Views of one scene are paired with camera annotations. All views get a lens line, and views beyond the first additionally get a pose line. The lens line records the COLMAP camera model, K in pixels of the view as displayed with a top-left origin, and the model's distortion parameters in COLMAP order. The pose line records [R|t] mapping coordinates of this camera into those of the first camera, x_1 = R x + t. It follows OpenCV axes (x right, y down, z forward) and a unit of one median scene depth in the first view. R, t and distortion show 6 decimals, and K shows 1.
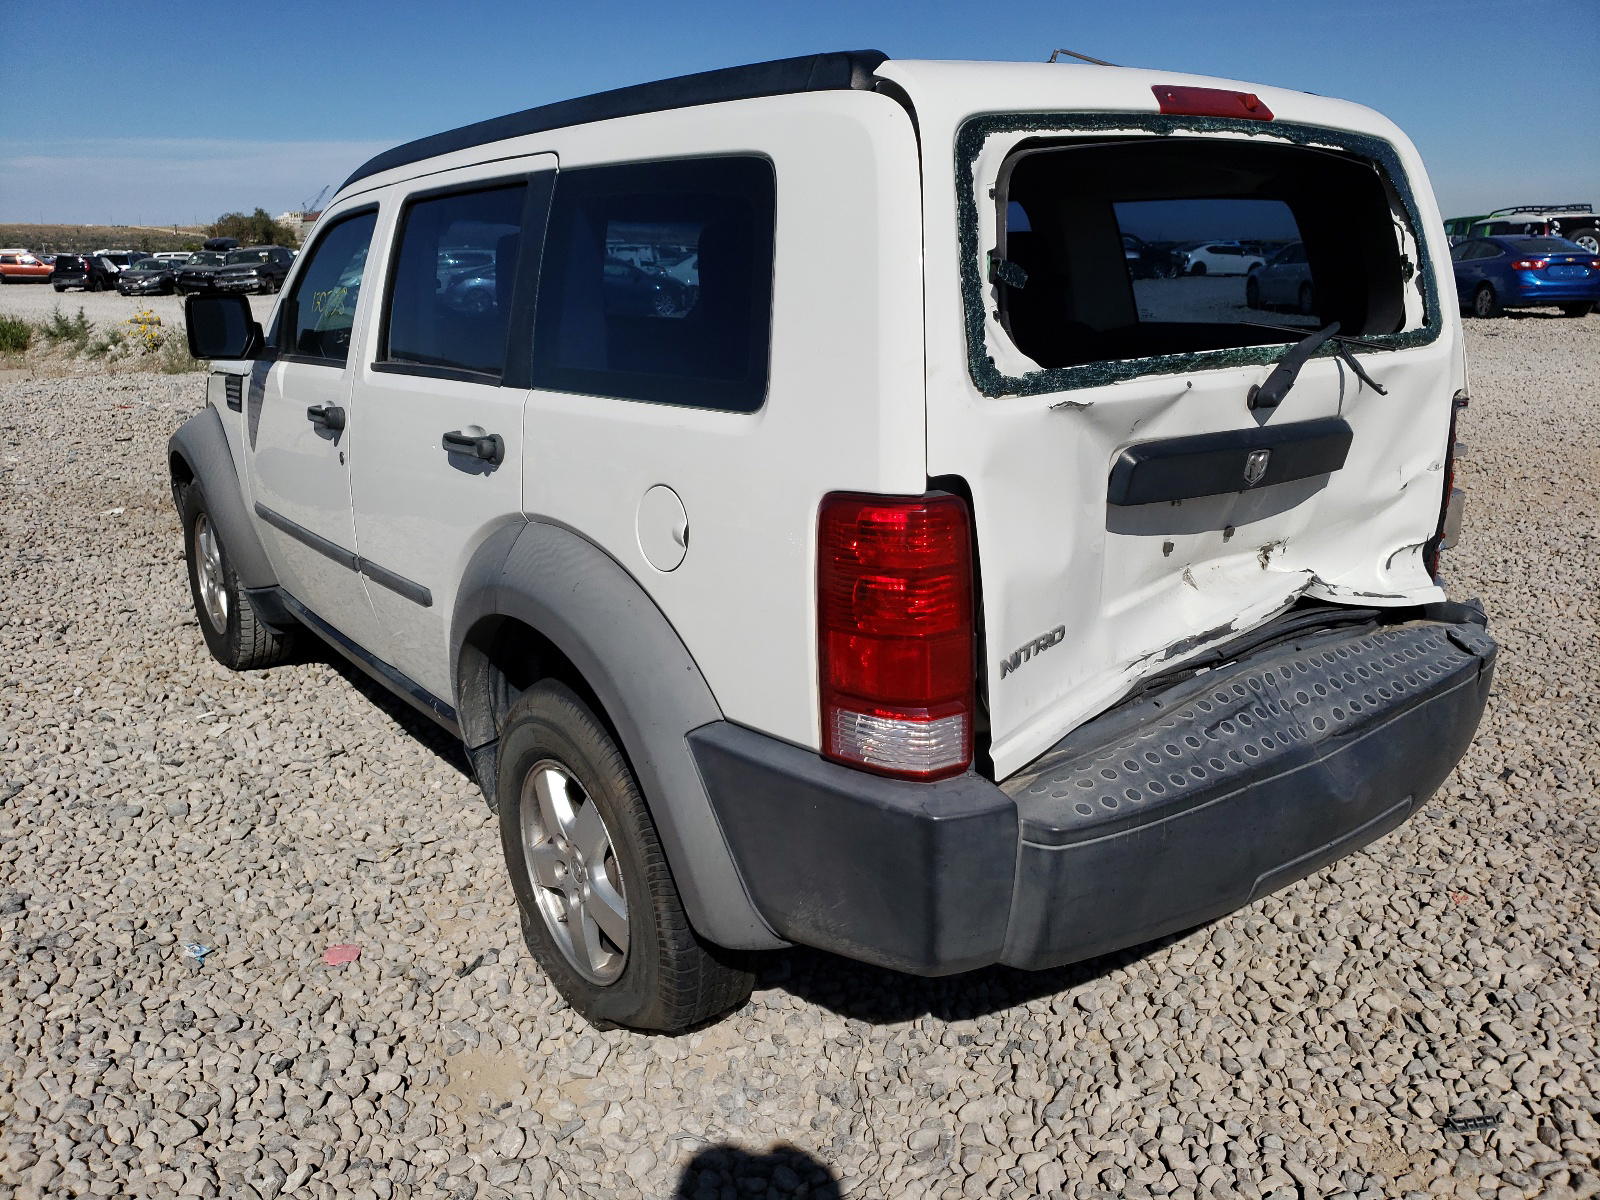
lens RADIAL K [[1280.4, 0, 862.1], [0, 1280.4, 592.5], [0, 0, 1]] dist [0.127851, -0.303390]
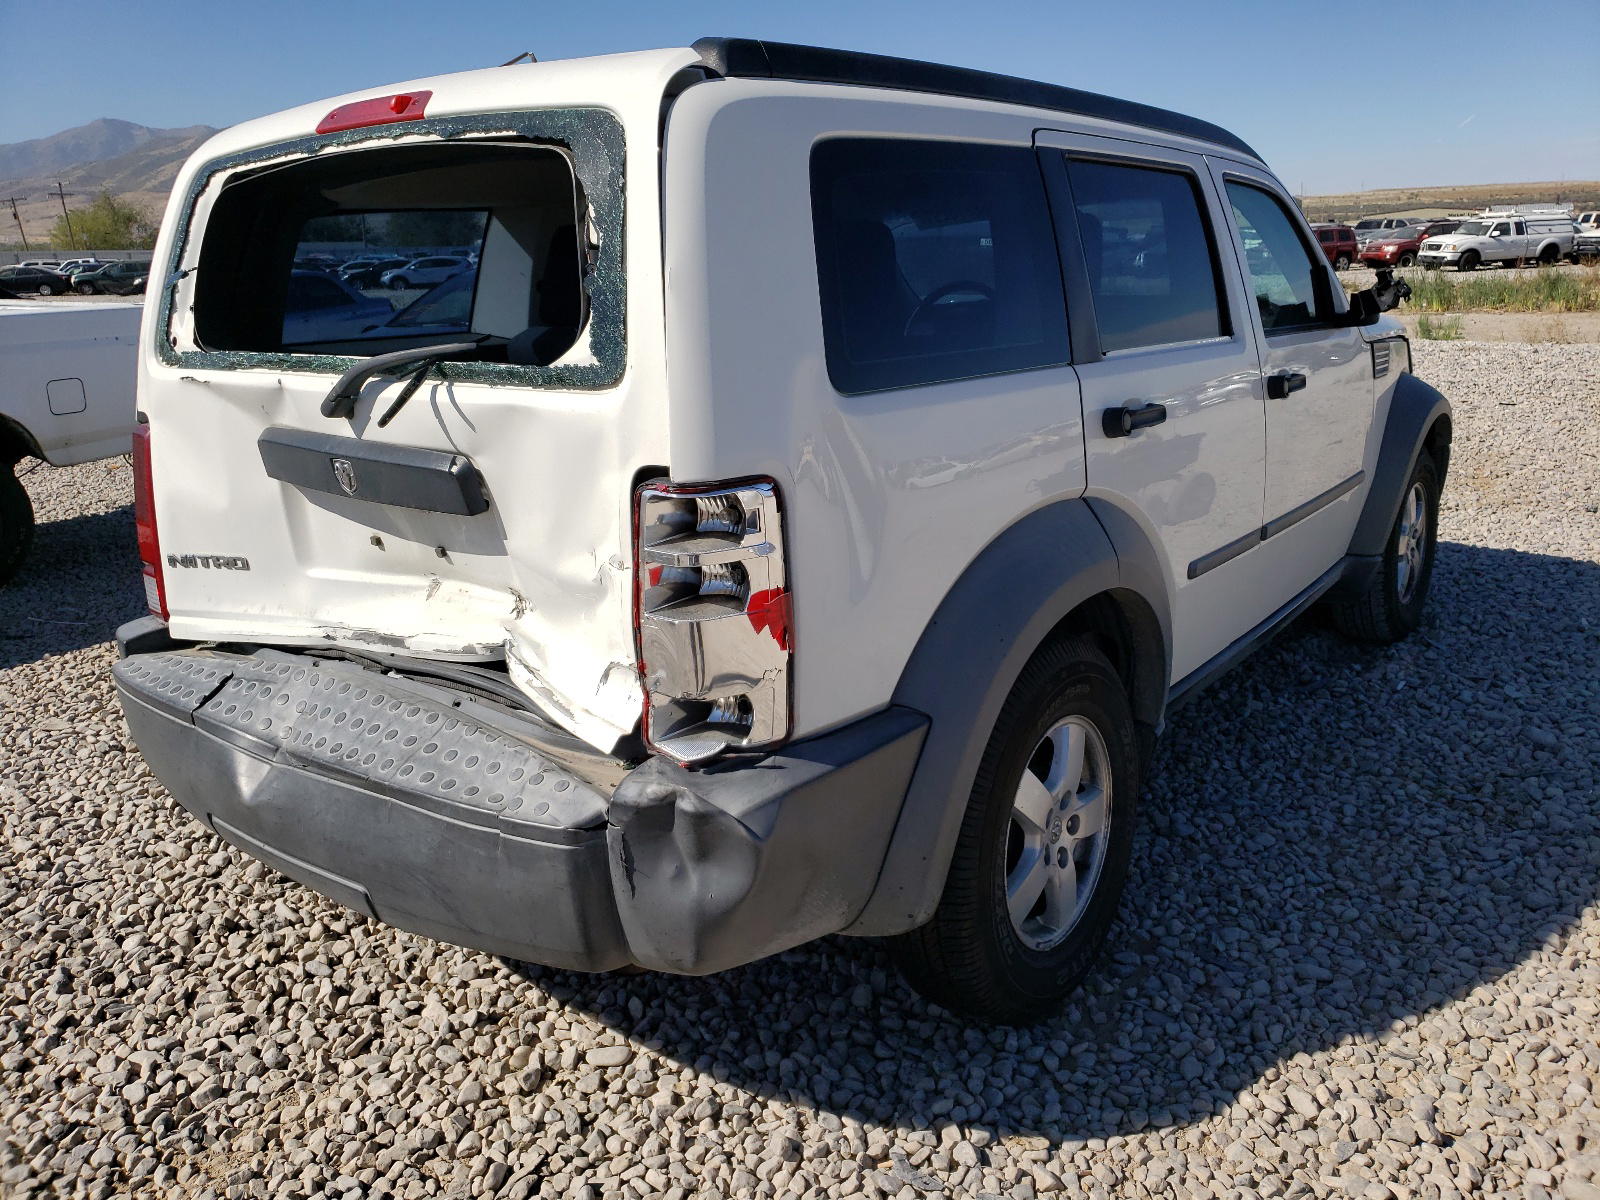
lens RADIAL K [[1309.5, 0, 800.0], [0, 1309.5, 600.0], [0, 0, 1]] dist [0.014522, 0.001704]
pose [[0.204252, 0.256816, -0.944631, 1.425149], [-0.225385, 0.951386, 0.209919, -0.312860], [0.952619, 0.170030, 0.252205, 1.146245]]
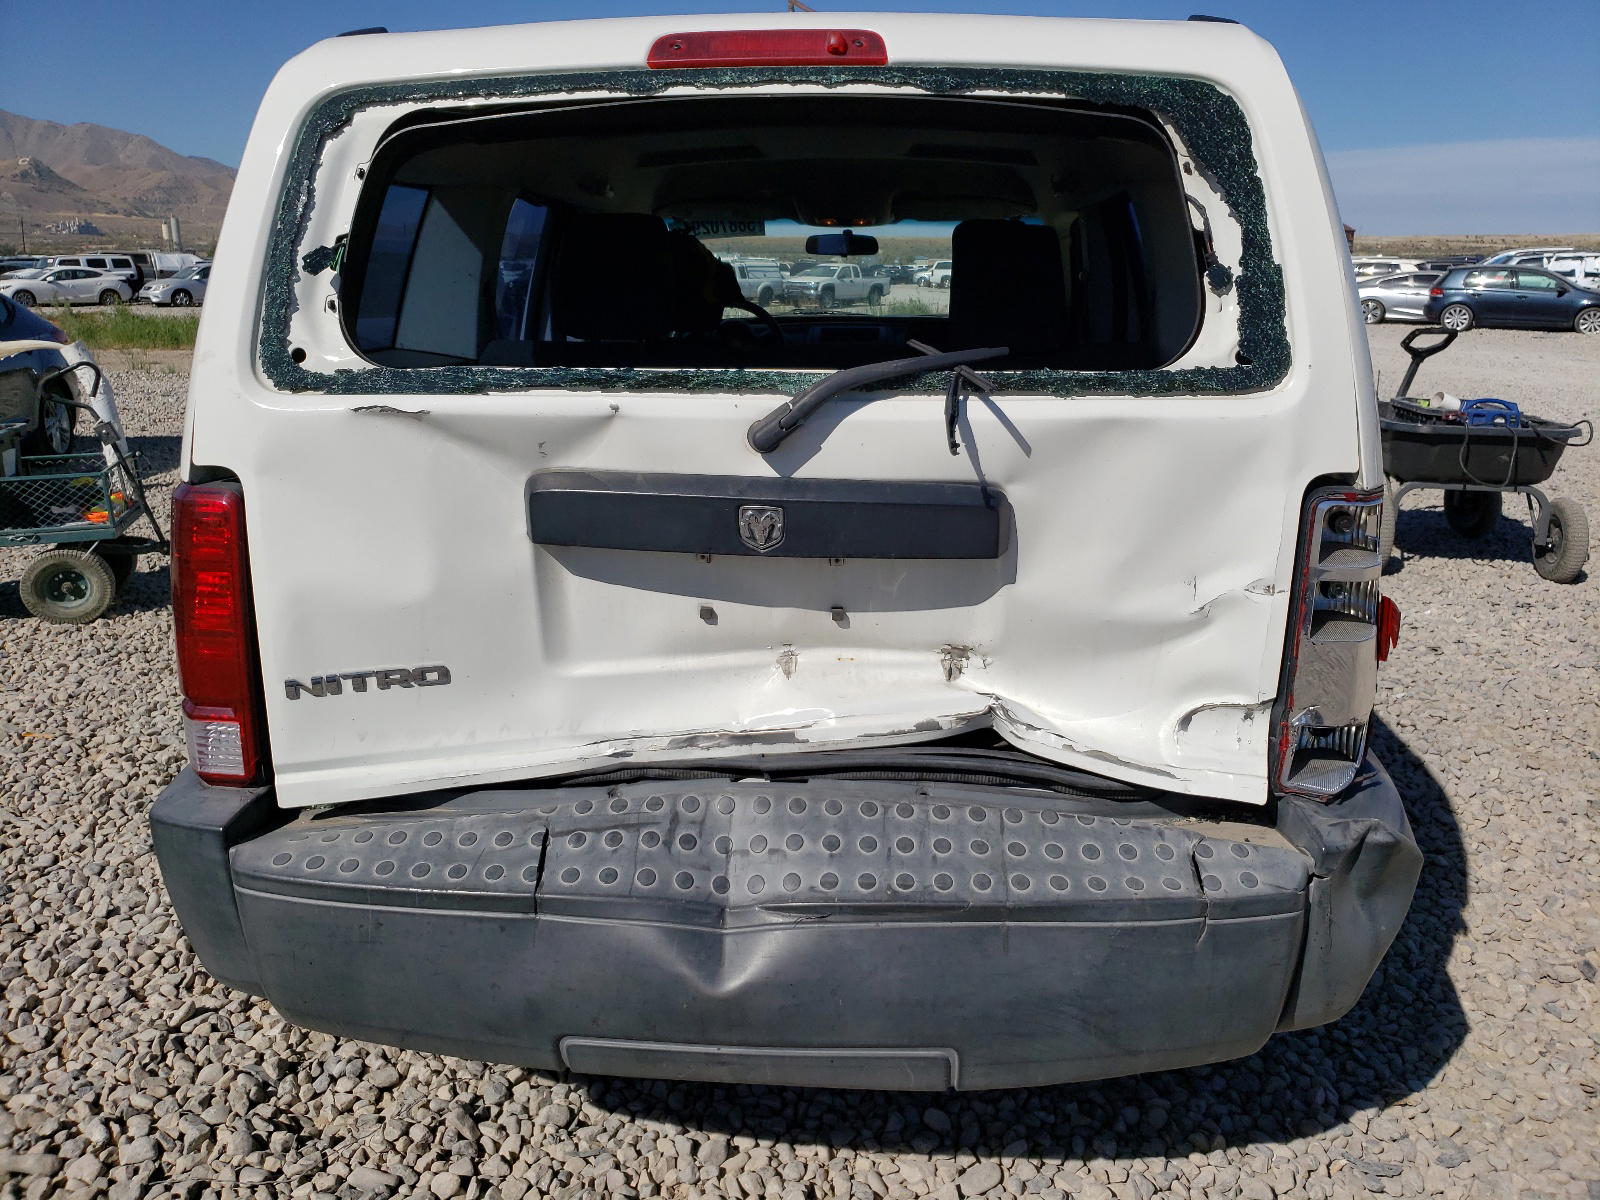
lens RADIAL K [[1280.4, 0, 862.1], [0, 1280.4, 592.5], [0, 0, 1]] dist [0.127851, -0.303390]
pose [[0.738032, 0.173730, -0.652018, 0.884850], [-0.182503, 0.981667, 0.054986, -0.117329], [0.649617, 0.078413, 0.756207, 0.493989]]
